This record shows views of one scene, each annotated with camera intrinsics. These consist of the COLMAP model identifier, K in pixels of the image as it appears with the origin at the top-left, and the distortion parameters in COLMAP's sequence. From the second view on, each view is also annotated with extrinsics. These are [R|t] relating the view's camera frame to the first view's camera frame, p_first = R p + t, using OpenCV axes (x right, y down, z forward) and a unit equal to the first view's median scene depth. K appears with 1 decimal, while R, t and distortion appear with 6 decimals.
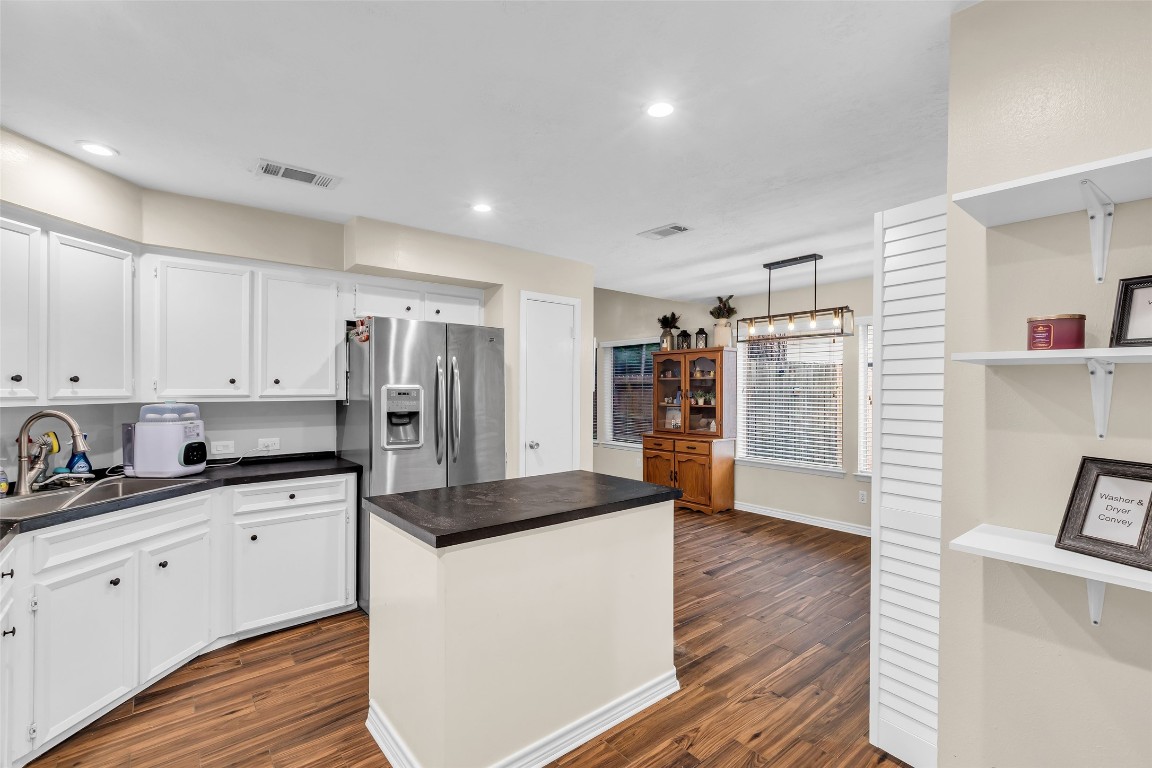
lens RADIAL K [[518.4, 0, 580.4], [0, 518.4, 390.5], [0, 0, 1]] dist [0.009413, 0.000154]
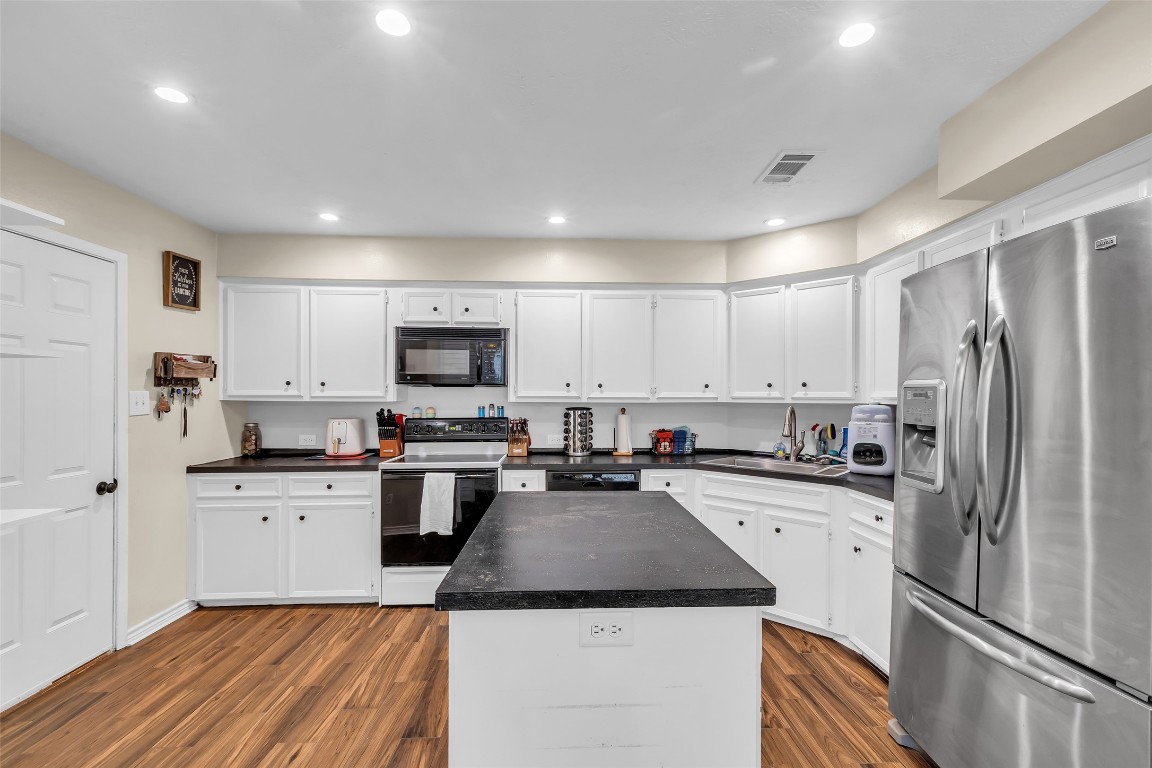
lens RADIAL K [[518.4, 0, 578.8], [0, 518.4, 392.2], [0, 0, 1]] dist [0.009413, 0.000154]
pose [[-0.604131, -0.008853, -0.796836, 0.438749], [-0.001401, 0.999949, -0.010048, 0.011143], [0.796884, -0.004954, -0.604112, 1.222705]]
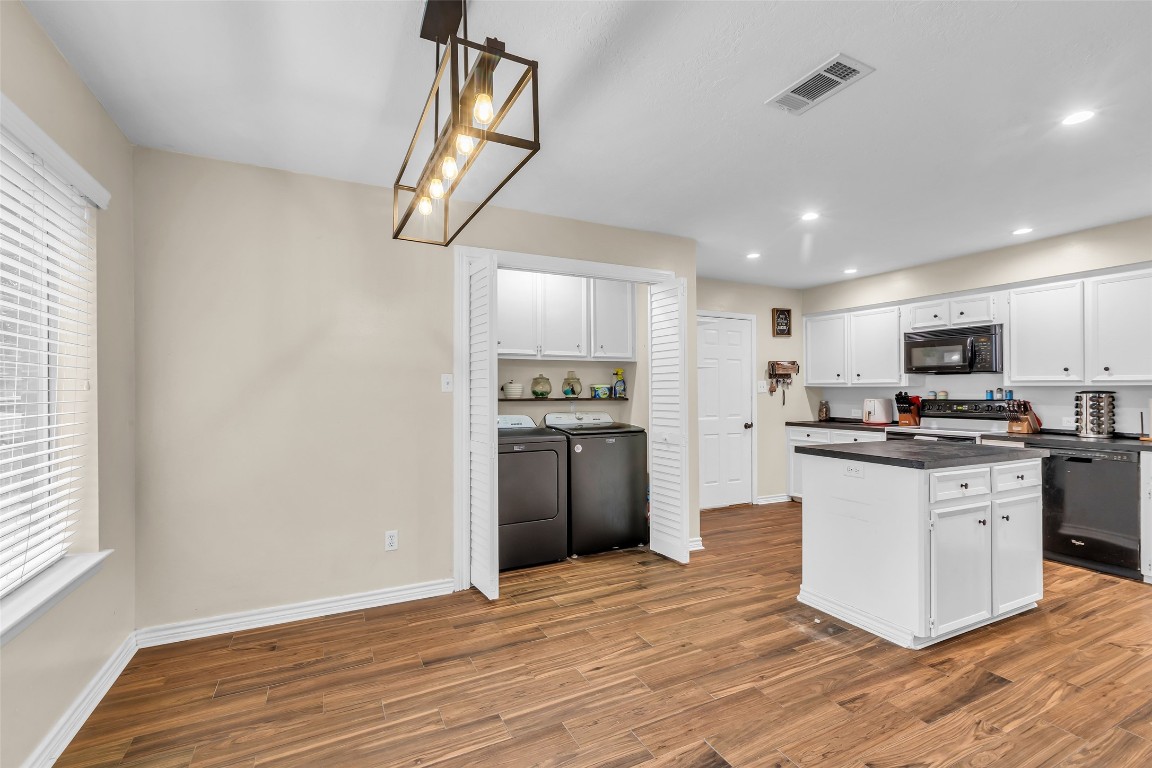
lens RADIAL K [[518.4, 0, 570.7], [0, 518.4, 387.9], [0, 0, 1]] dist [0.009413, 0.000154]
pose [[-0.970466, -0.003311, 0.241216, 0.379178], [-0.005172, 0.999962, -0.007082, 0.047261], [-0.241183, -0.008121, -0.970446, 2.126355]]
